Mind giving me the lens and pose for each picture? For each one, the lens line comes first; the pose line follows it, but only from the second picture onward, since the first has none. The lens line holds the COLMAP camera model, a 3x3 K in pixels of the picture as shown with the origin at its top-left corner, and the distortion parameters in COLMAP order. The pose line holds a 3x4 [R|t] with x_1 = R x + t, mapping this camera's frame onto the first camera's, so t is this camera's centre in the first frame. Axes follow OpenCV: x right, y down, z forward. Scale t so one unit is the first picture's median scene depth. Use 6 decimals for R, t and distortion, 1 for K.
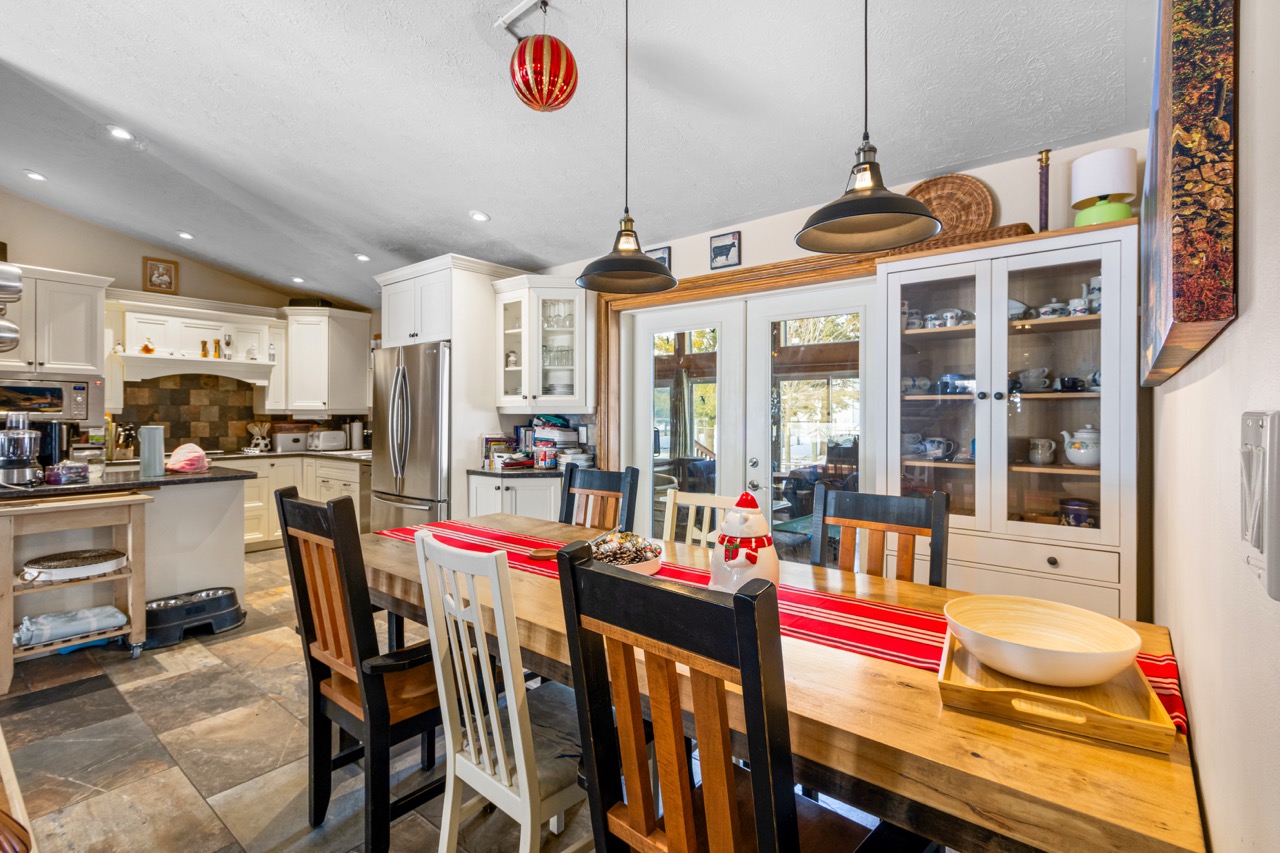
lens RADIAL K [[589.9, 0, 639.8], [0, 589.9, 419.7], [0, 0, 1]] dist [-0.001123, 0.000730]
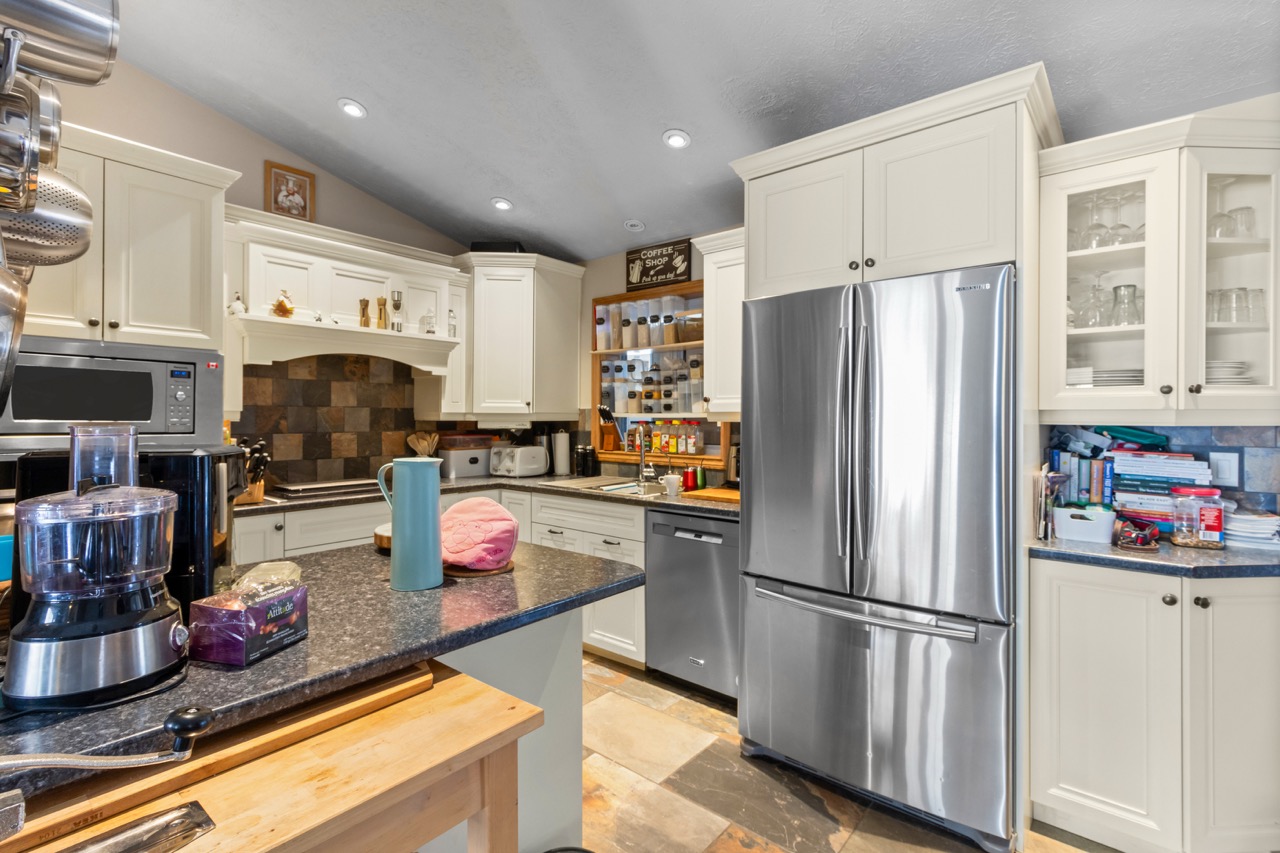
lens RADIAL K [[589.9, 0, 638.6], [0, 589.9, 416.9], [0, 0, 1]] dist [-0.001123, 0.000730]
pose [[0.999807, 0.001313, -0.019626, -0.450546], [-0.001480, 0.999963, -0.008526, -0.009299], [0.019614, 0.008554, 0.999771, 0.408310]]
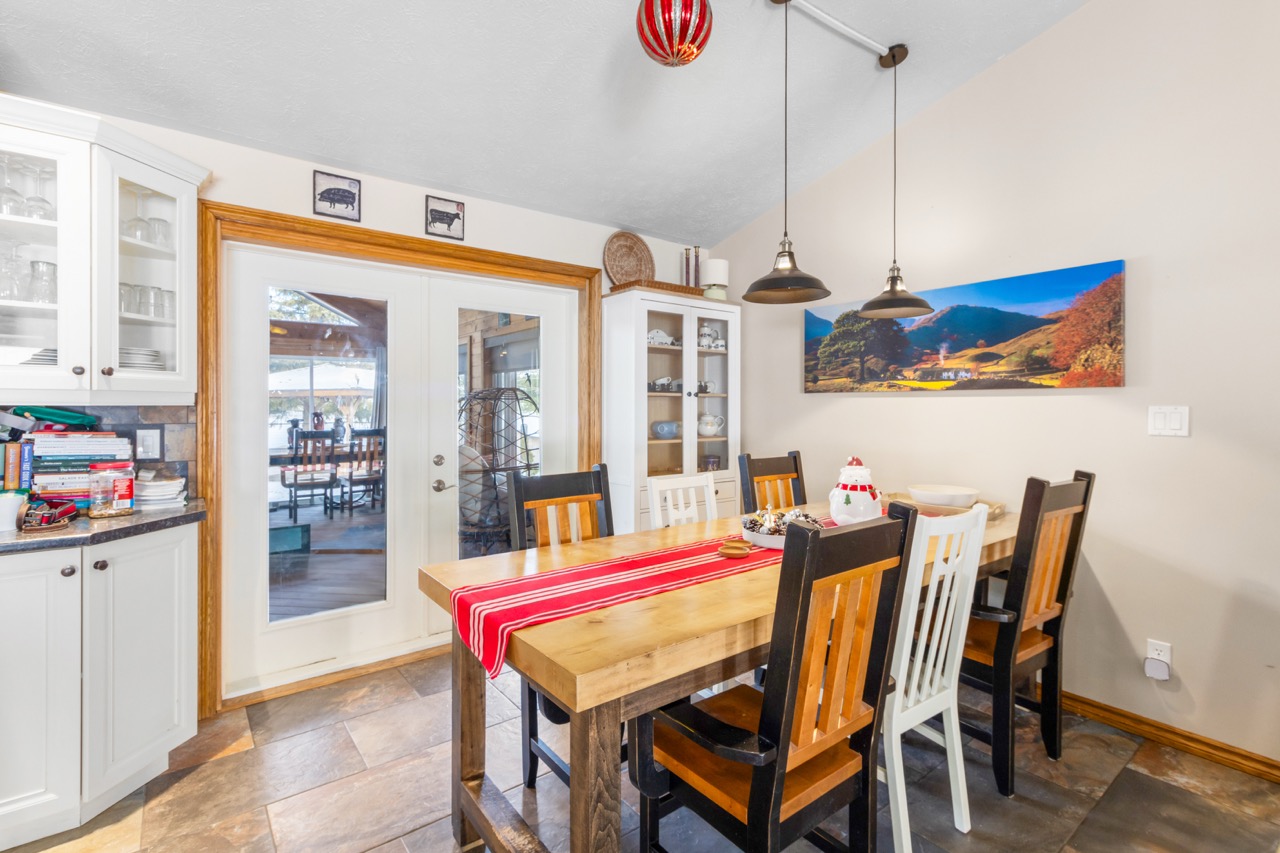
lens RADIAL K [[589.9, 0, 637.9], [0, 589.9, 408.4], [0, 0, 1]] dist [-0.001123, 0.000730]
pose [[0.227017, -0.004816, 0.973879, -0.420963], [0.007695, 0.999965, 0.003151, -0.004139], [-0.973860, 0.006779, 0.227046, 0.346028]]
